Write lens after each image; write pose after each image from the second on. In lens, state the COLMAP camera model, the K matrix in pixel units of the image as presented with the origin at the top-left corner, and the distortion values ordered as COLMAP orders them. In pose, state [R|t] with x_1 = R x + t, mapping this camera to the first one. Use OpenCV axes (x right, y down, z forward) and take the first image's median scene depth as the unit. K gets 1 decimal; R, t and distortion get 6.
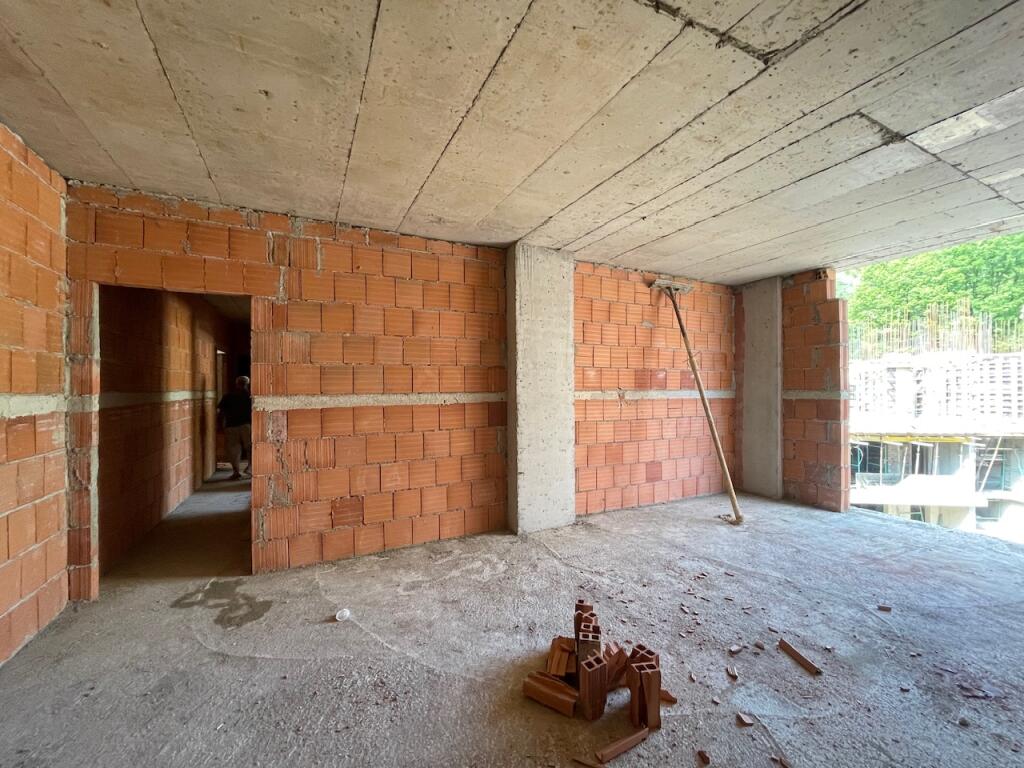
lens RADIAL K [[412.8, 0, 509.7], [0, 412.8, 388.1], [0, 0, 1]] dist [-0.002354, -0.000266]
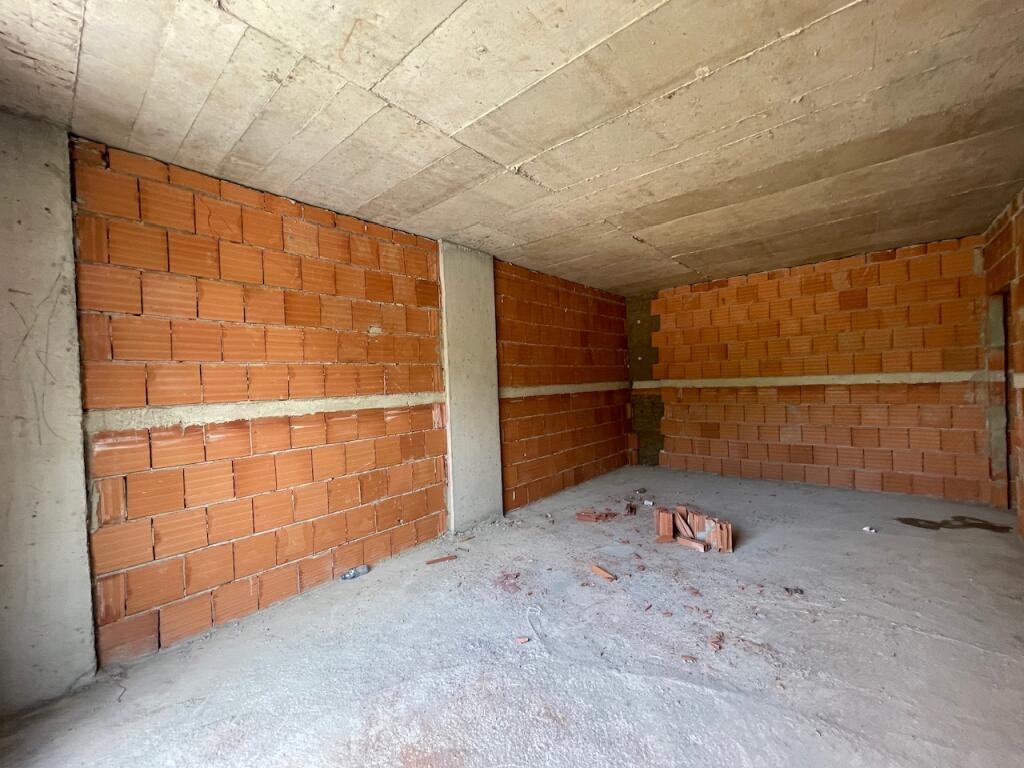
lens RADIAL K [[405.8, 0, 523.1], [0, 405.8, 385.7], [0, 0, 1]] dist [-0.000766, -0.000047]
pose [[-0.913581, 0.041820, -0.404500, 0.884659], [0.039460, 0.999121, 0.014173, -0.013916], [0.404737, -0.003013, -0.914428, 1.284229]]
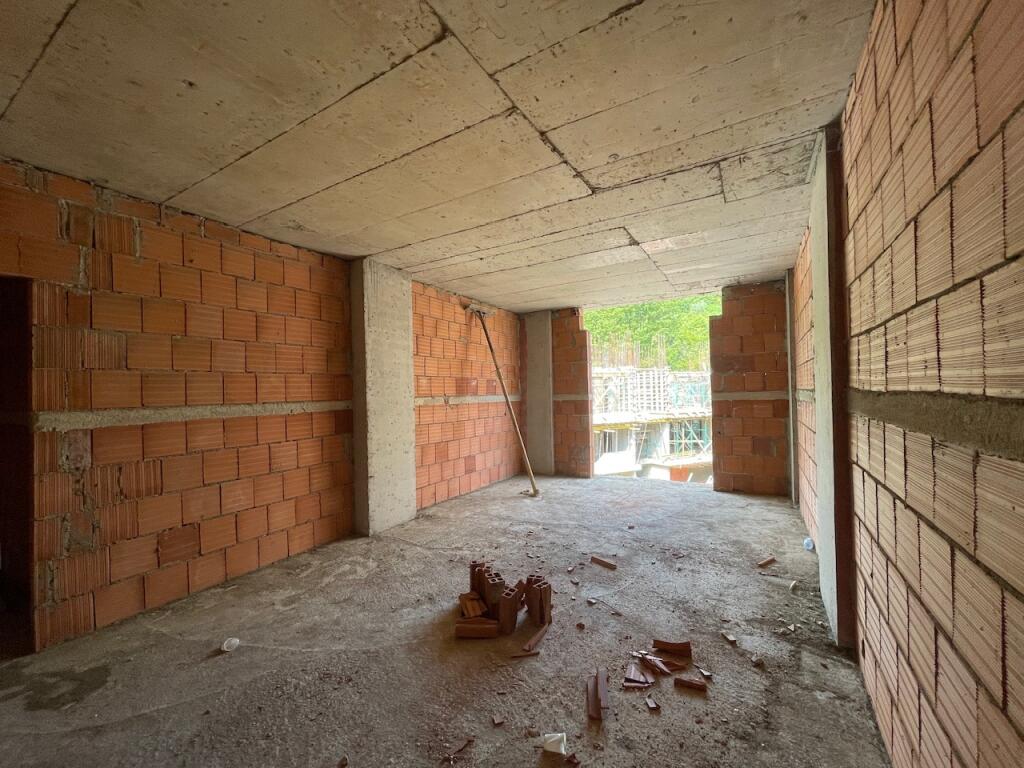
lens RADIAL K [[412.8, 0, 509.7], [0, 412.8, 388.1], [0, 0, 1]] dist [-0.002354, -0.000266]
pose [[0.842604, -0.007479, 0.538482, -0.262338], [0.016675, 0.999786, -0.012206, -0.001061], [-0.538276, 0.019264, 0.842548, -0.088073]]
